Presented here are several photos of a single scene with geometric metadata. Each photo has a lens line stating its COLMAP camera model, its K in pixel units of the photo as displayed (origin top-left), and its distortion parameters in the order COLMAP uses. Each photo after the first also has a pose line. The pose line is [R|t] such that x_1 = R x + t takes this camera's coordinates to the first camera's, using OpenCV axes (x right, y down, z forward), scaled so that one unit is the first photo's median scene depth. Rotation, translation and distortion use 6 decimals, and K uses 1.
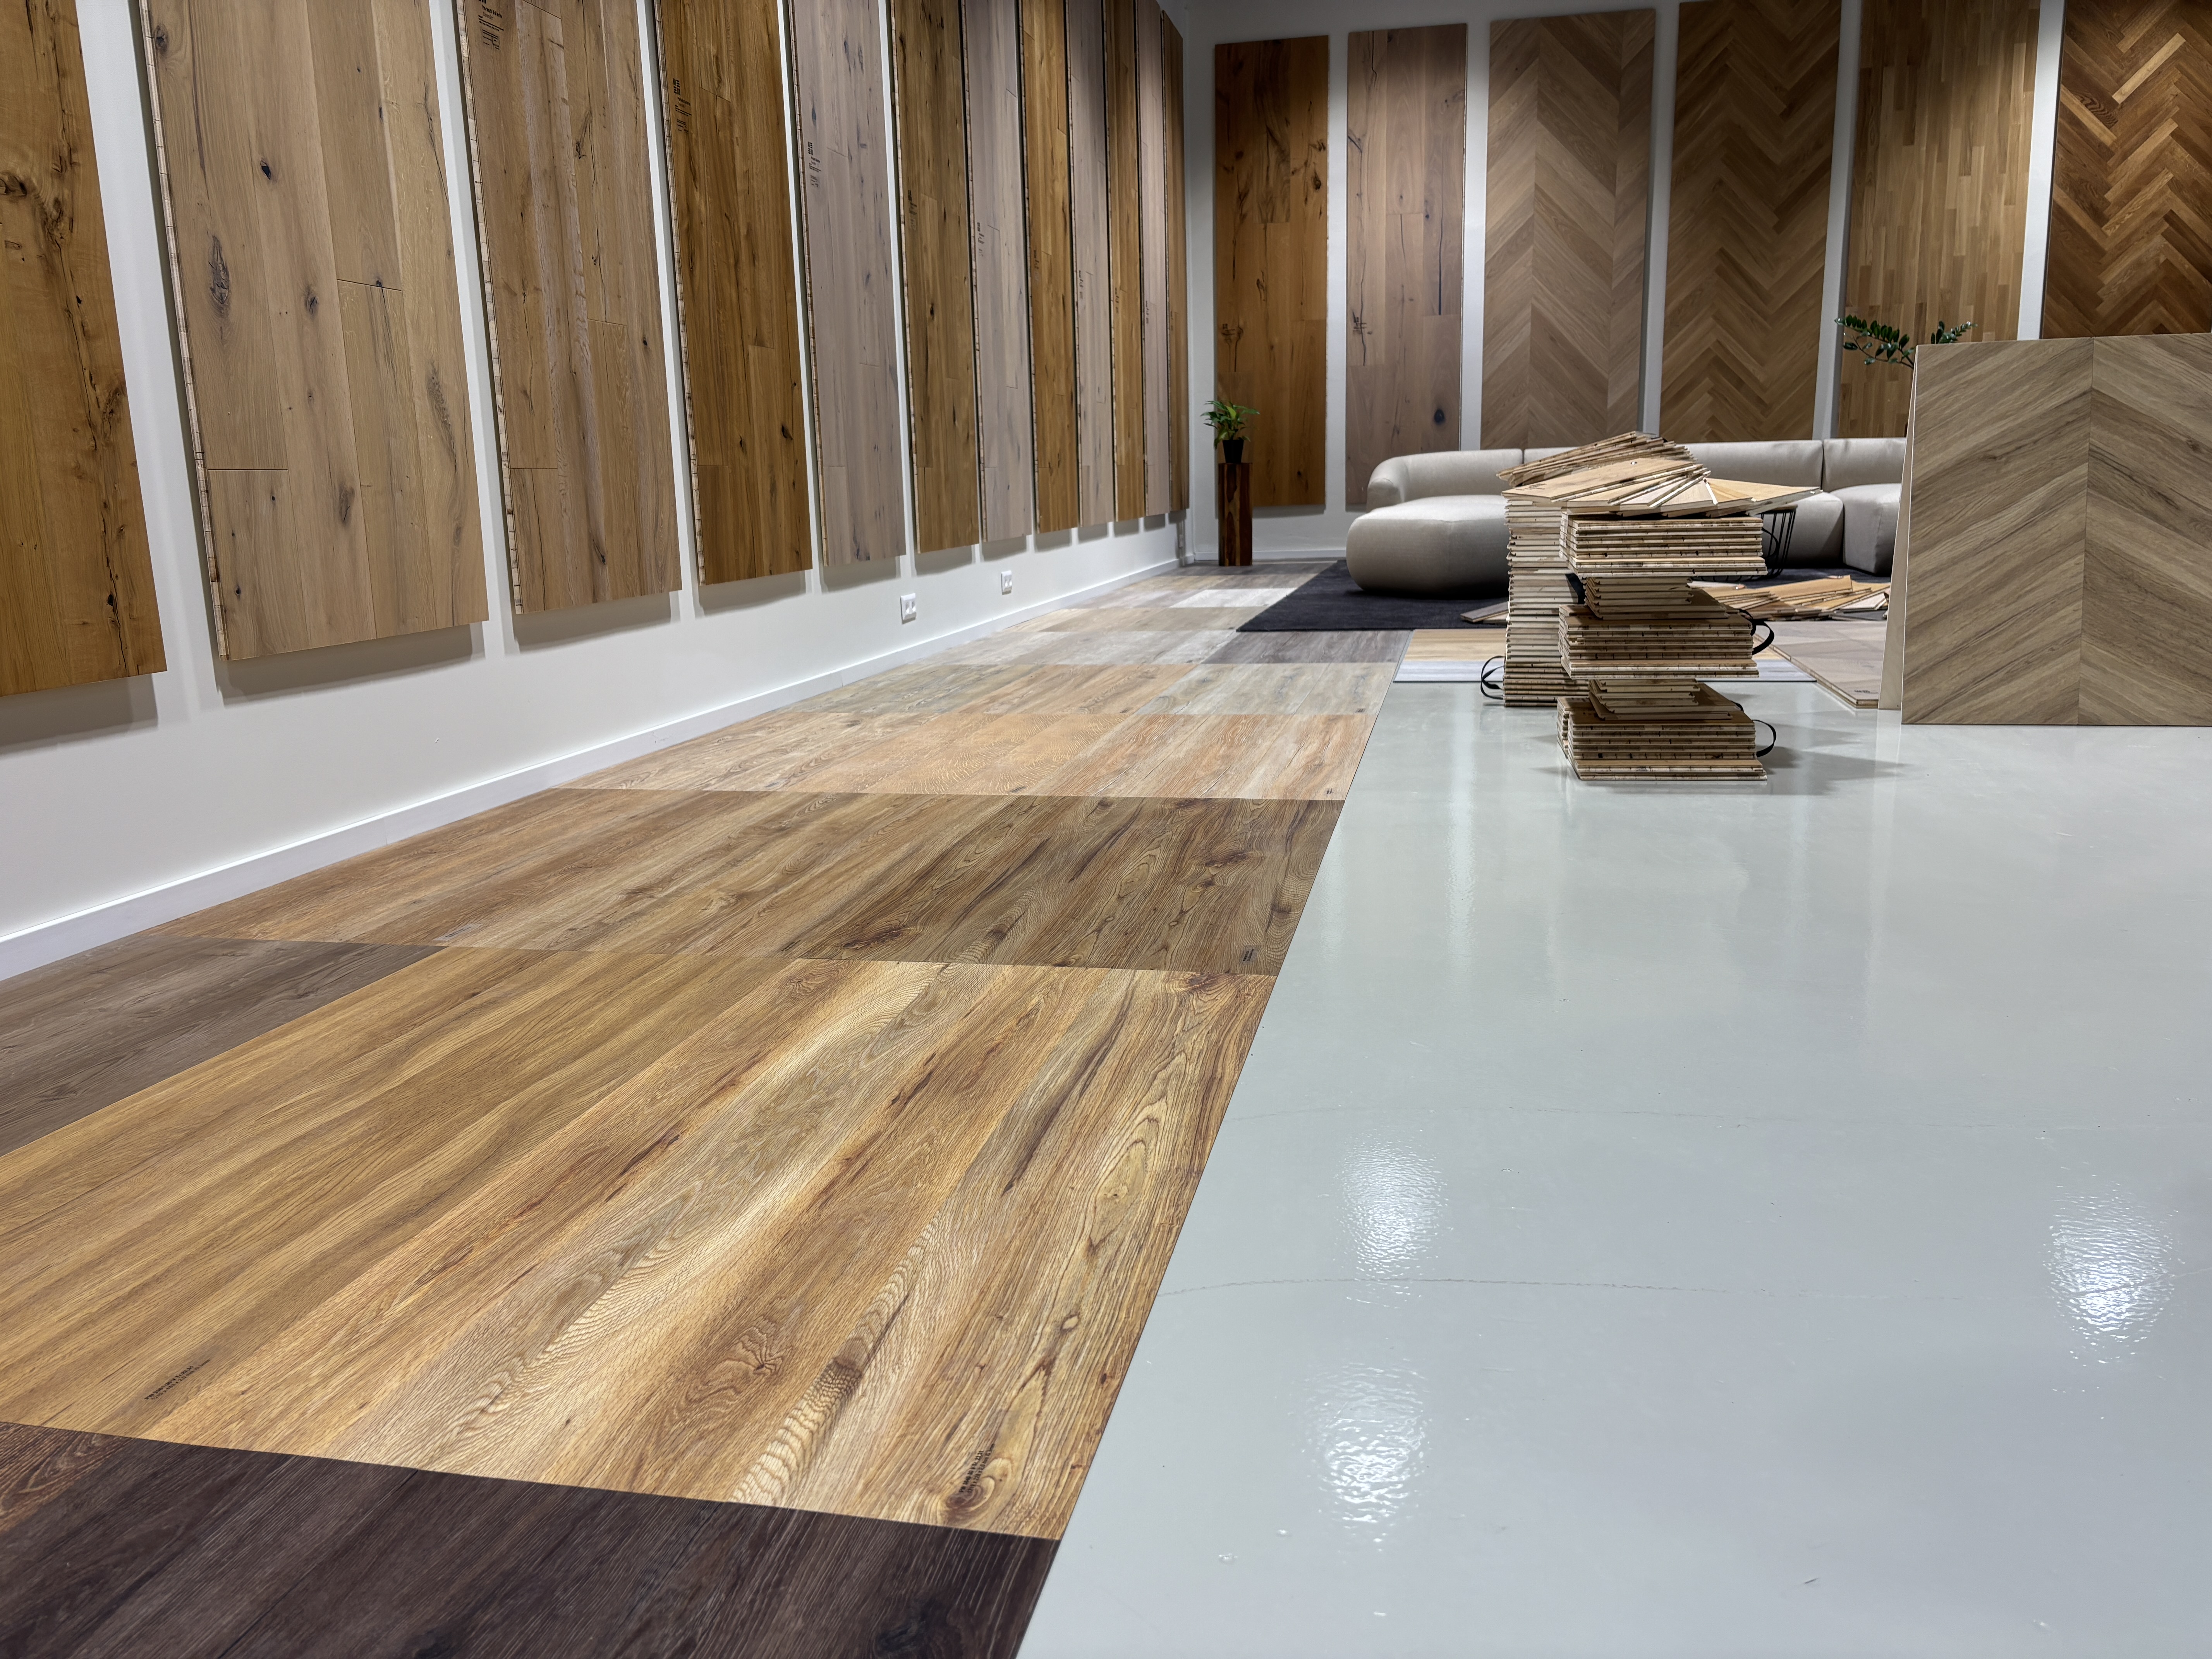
lens RADIAL K [[1677.3, 0, 1107.1], [0, 1677.3, 818.4], [0, 0, 1]] dist [0.051356, -0.048841]
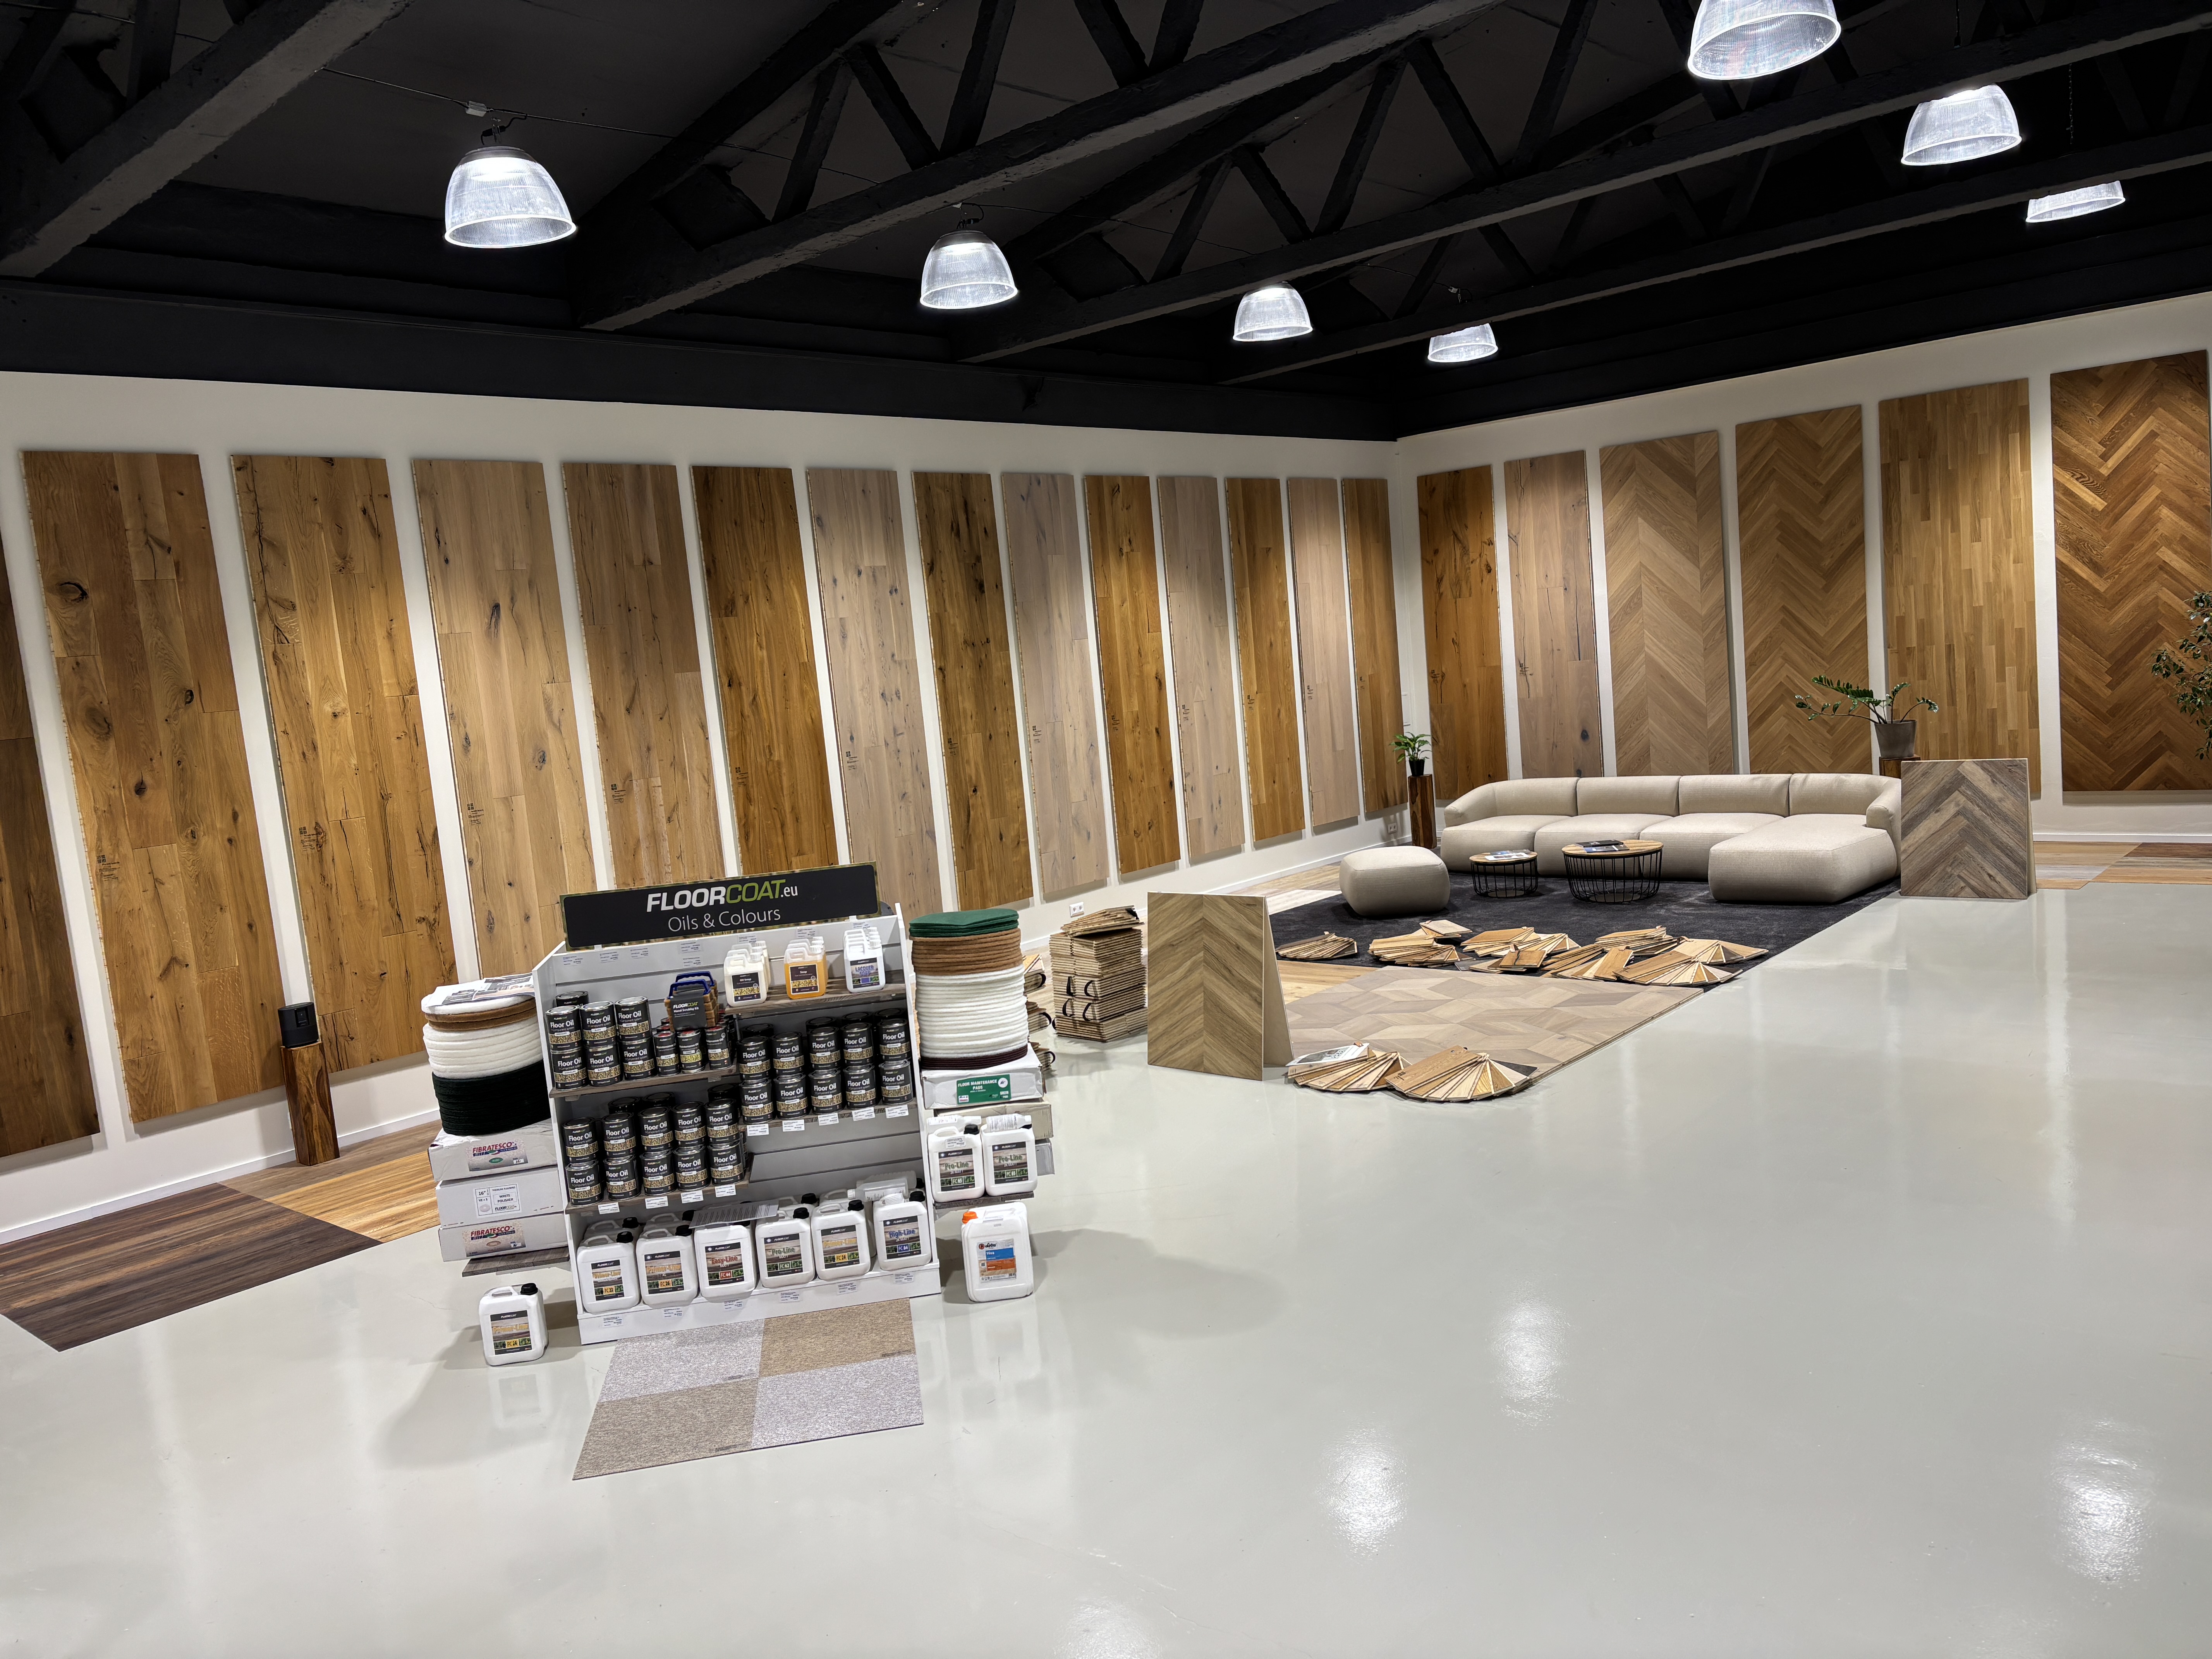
lens RADIAL K [[1677.3, 0, 1095.0], [0, 1677.3, 846.2], [0, 0, 1]] dist [0.051356, -0.048841]
pose [[0.870474, 0.003454, -0.492203, 0.534457], [-0.030102, 0.998477, -0.046229, -0.085120], [0.491294, 0.055058, 0.869252, -0.329389]]
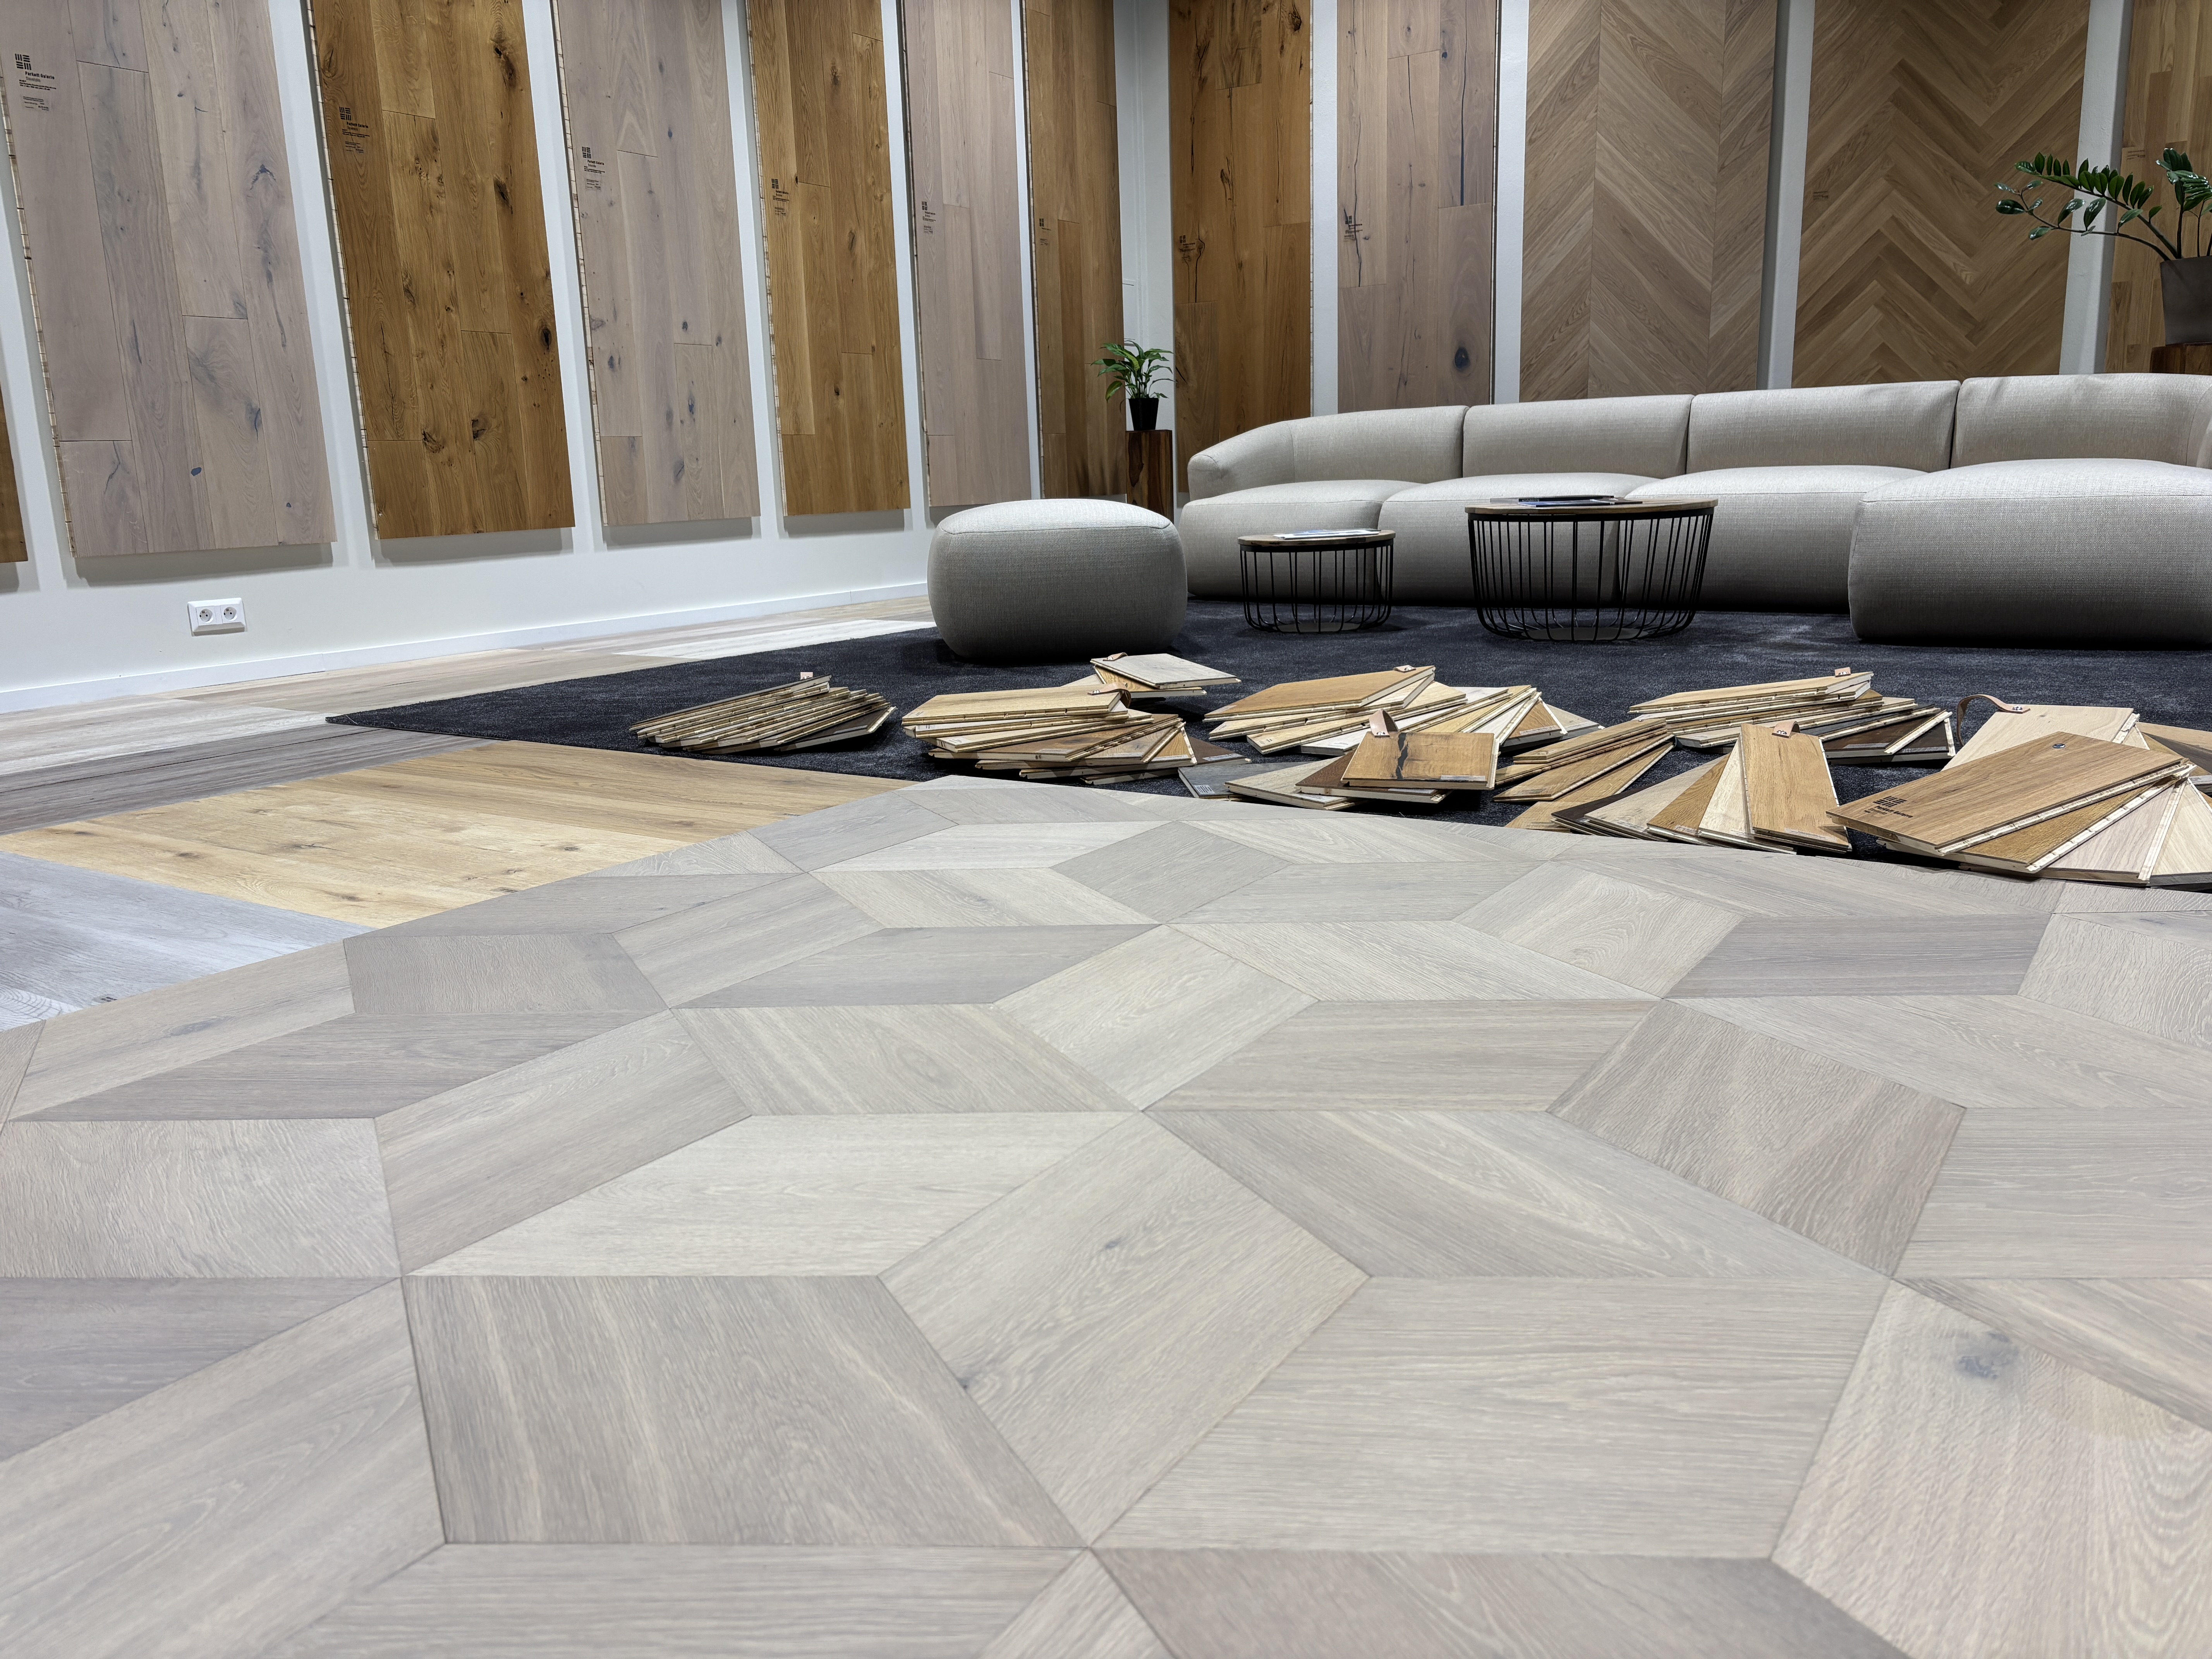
lens RADIAL K [[1677.3, 0, 1109.3], [0, 1677.3, 827.3], [0, 0, 1]] dist [0.051356, -0.048841]
pose [[0.933560, 0.071482, -0.351222, 0.330868], [-0.064295, 0.997415, 0.032098, -0.068106], [0.352608, -0.007384, 0.935742, 0.337111]]
